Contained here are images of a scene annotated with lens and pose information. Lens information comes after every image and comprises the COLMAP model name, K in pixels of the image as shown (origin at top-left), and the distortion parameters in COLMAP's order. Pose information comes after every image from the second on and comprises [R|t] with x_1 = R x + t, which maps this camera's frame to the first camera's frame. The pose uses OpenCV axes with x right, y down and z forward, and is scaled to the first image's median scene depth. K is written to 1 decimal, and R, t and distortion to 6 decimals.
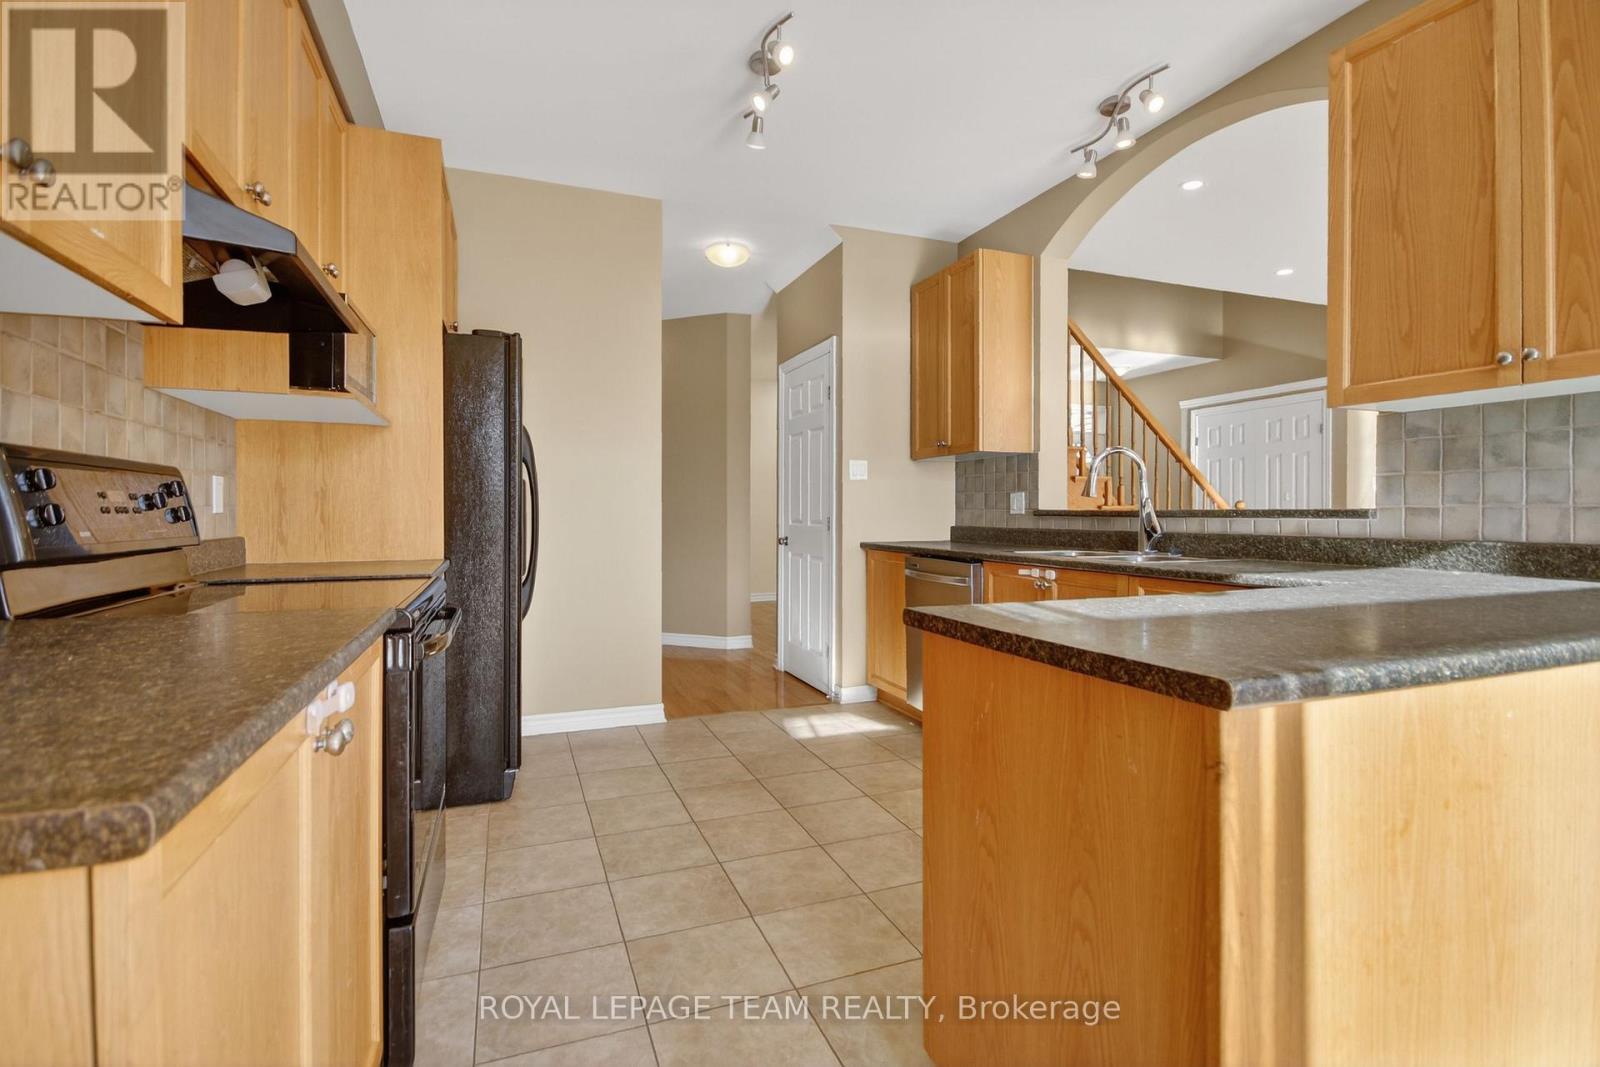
lens RADIAL K [[768.8, 0, 801.9], [0, 768.8, 514.3], [0, 0, 1]] dist [0.001561, -0.000114]
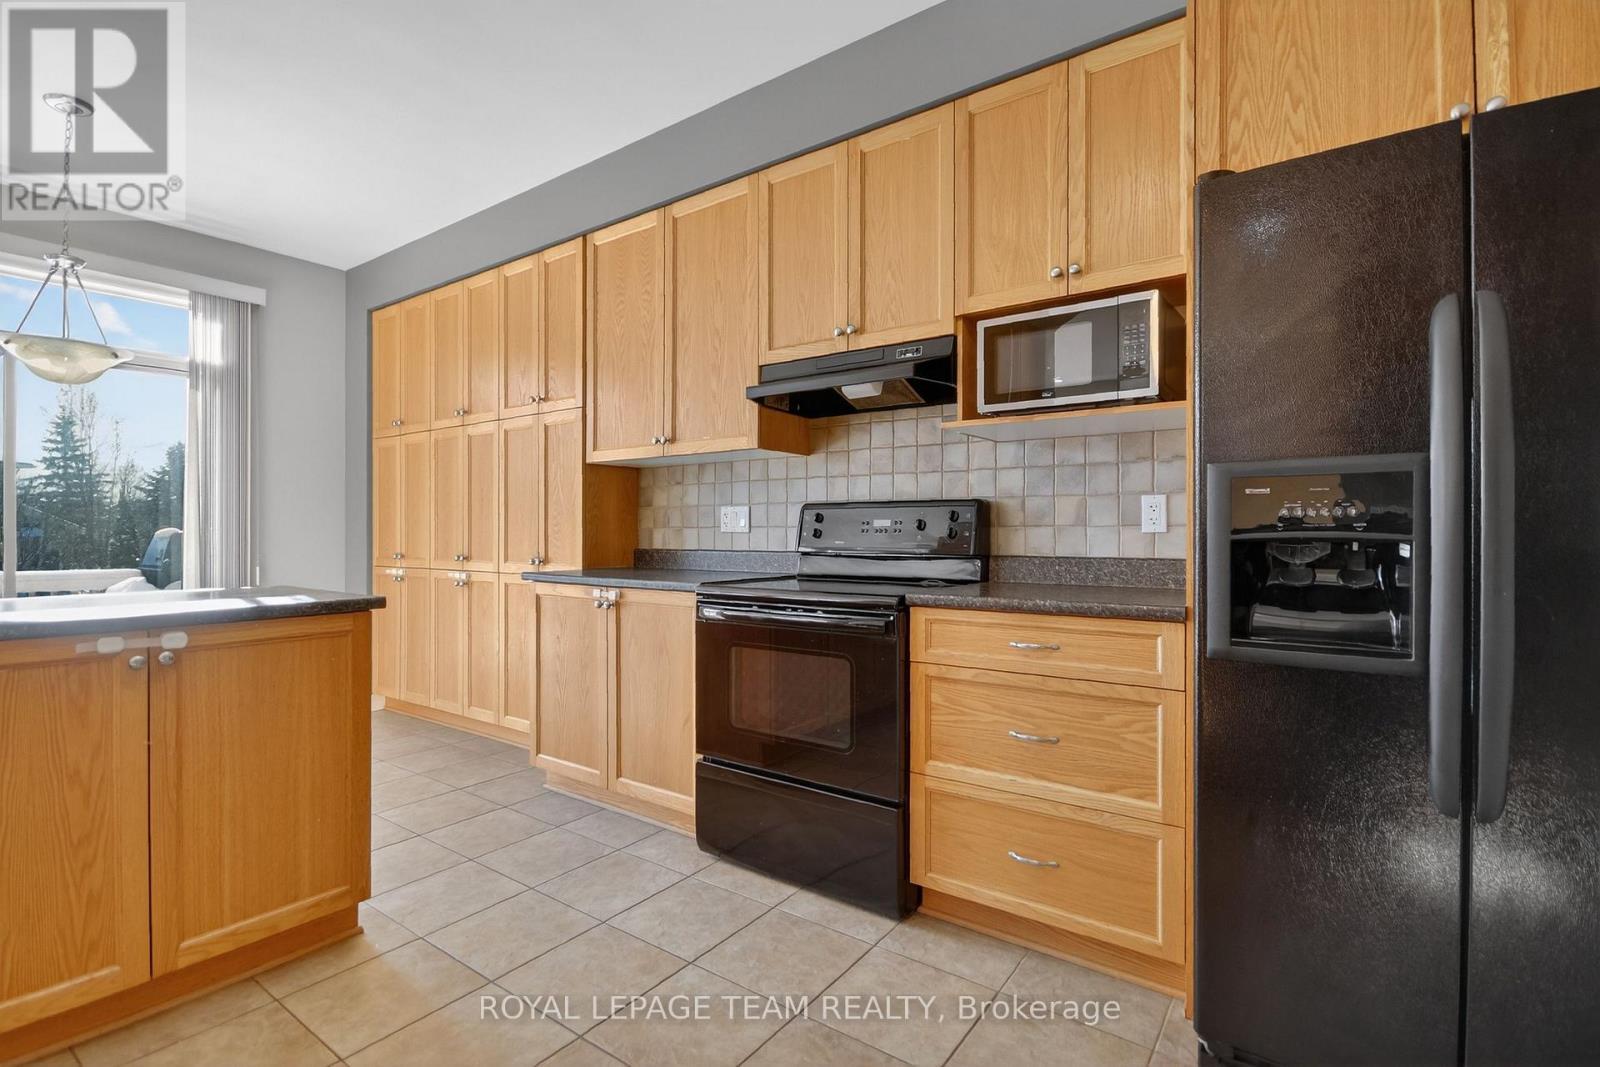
lens RADIAL K [[749.4, 0, 800.0], [0, 749.4, 533.5], [0, 0, 1]] dist [0.017129, 0.000233]
pose [[-0.840393, 0.002874, -0.541969, 0.090765], [0.000700, 0.999991, 0.004218, -0.002254], [0.541976, 0.003165, -0.840388, 0.964935]]
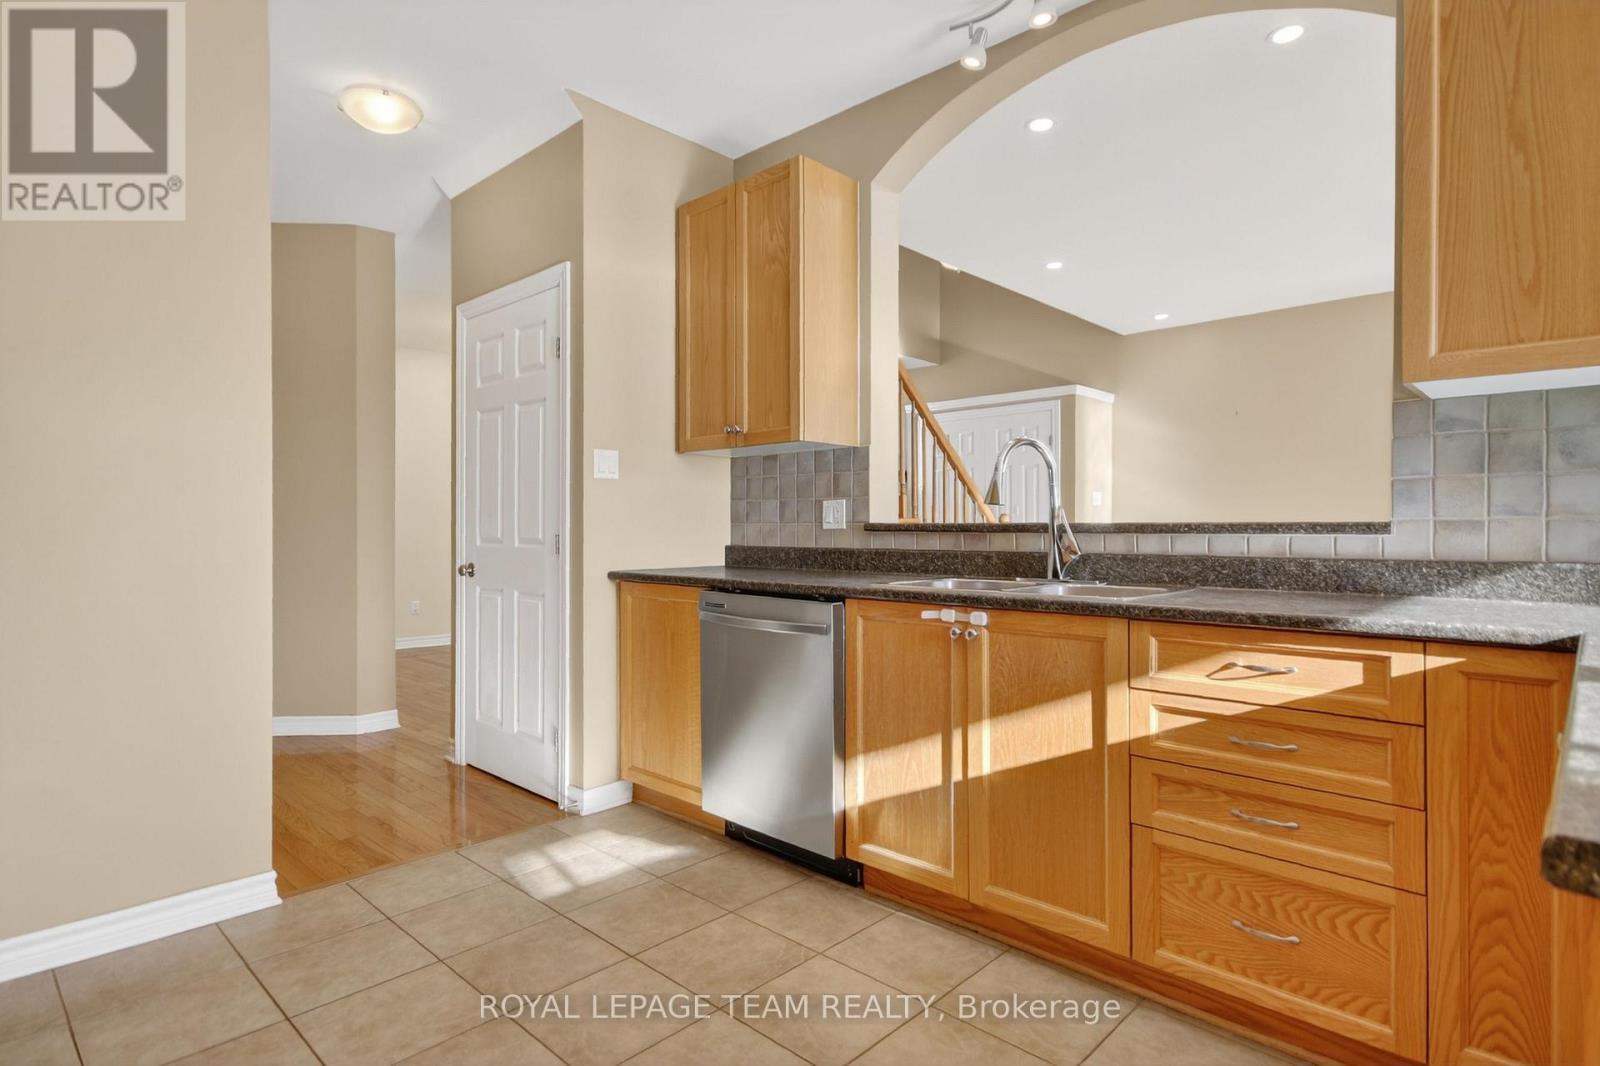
lens RADIAL K [[835.6, 0, 797.5], [0, 835.6, 529.1], [0, 0, 1]] dist [0.013095, -0.008555]
pose [[0.903604, -0.001440, 0.428366, -0.102875], [0.001529, 0.999999, 0.000137, -0.000332], [-0.428366, 0.000531, 0.903605, 0.302024]]
